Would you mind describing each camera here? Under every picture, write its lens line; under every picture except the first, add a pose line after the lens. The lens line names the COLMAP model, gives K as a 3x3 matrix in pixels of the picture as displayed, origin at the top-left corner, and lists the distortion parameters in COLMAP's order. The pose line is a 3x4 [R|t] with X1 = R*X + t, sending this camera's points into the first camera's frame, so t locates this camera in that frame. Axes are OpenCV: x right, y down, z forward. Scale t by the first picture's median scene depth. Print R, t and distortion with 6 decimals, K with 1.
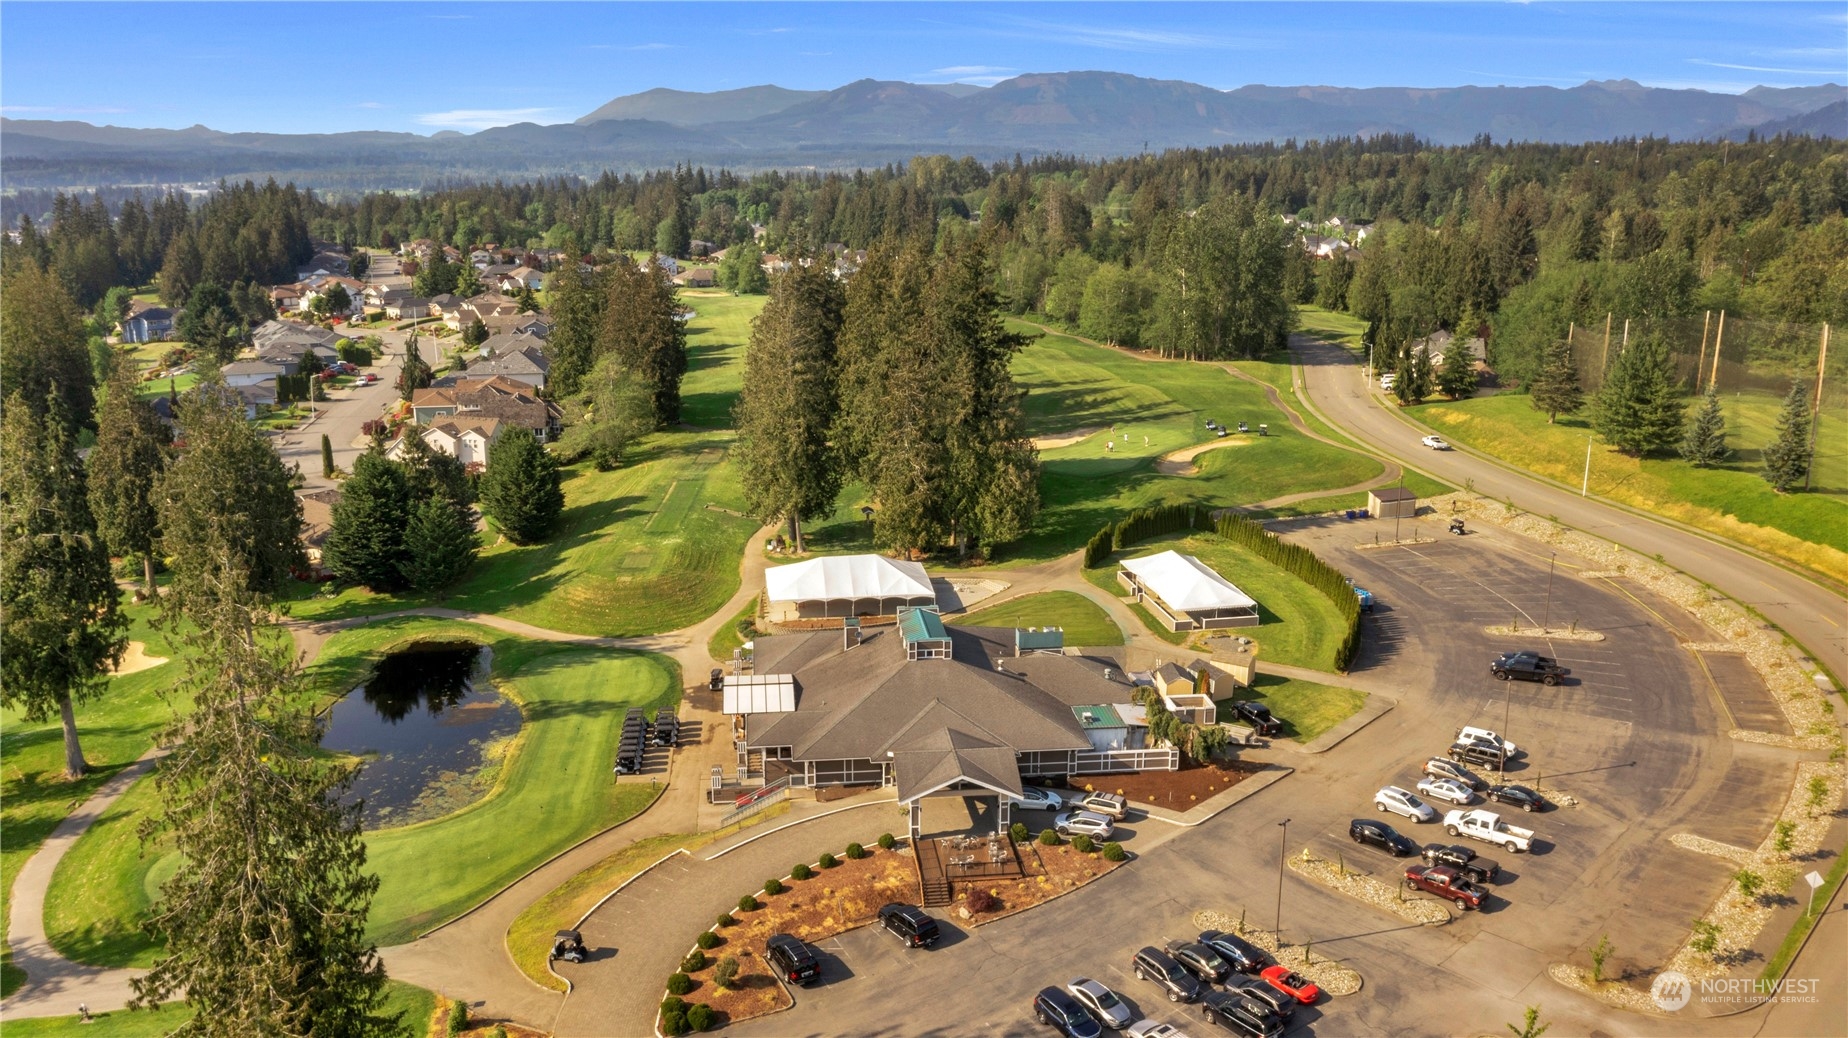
lens RADIAL K [[1454.5, 0, 925.6], [0, 1454.5, 521.5], [0, 0, 1]] dist [-0.006797, -0.016381]
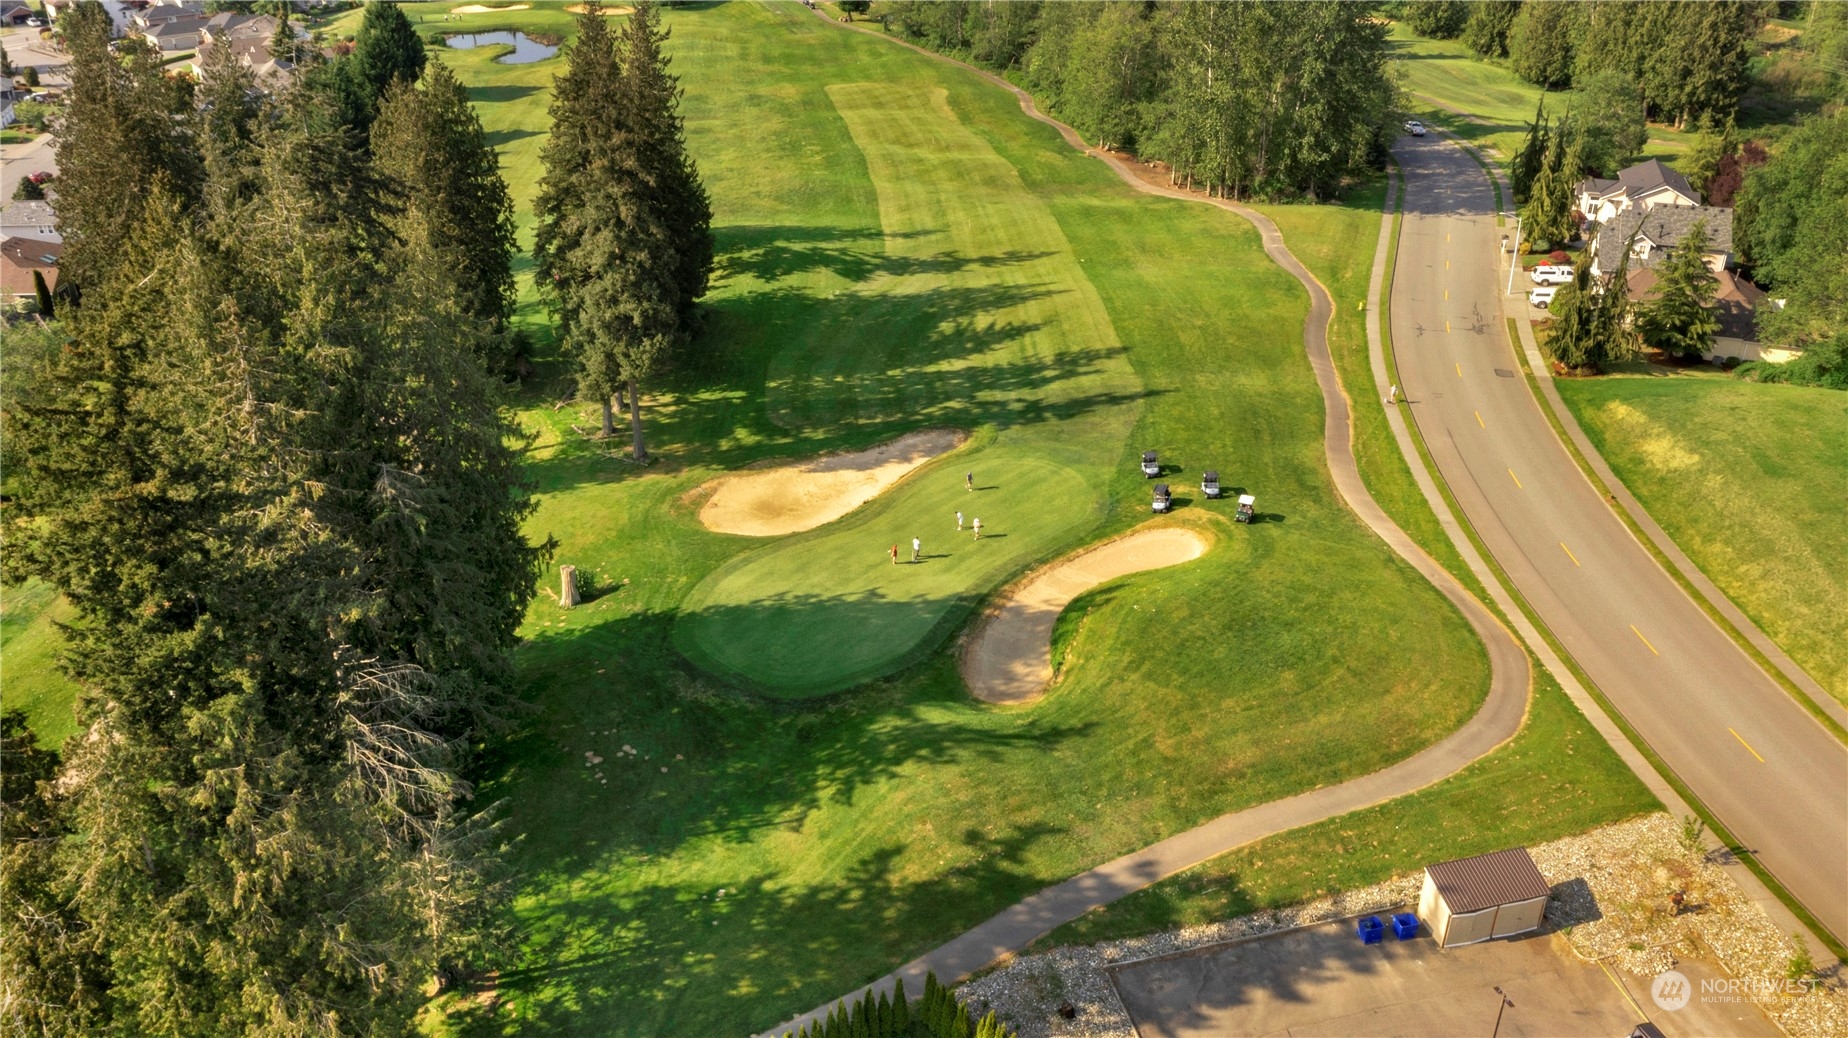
lens RADIAL K [[1454.5, 0, 921.8], [0, 1454.5, 514.4], [0, 0, 1]] dist [-0.006797, -0.016381]
pose [[0.995428, 0.044529, -0.084499, 0.119561], [-0.024275, 0.973575, 0.227074, -0.118508], [0.092377, -0.223985, 0.970205, 0.378757]]
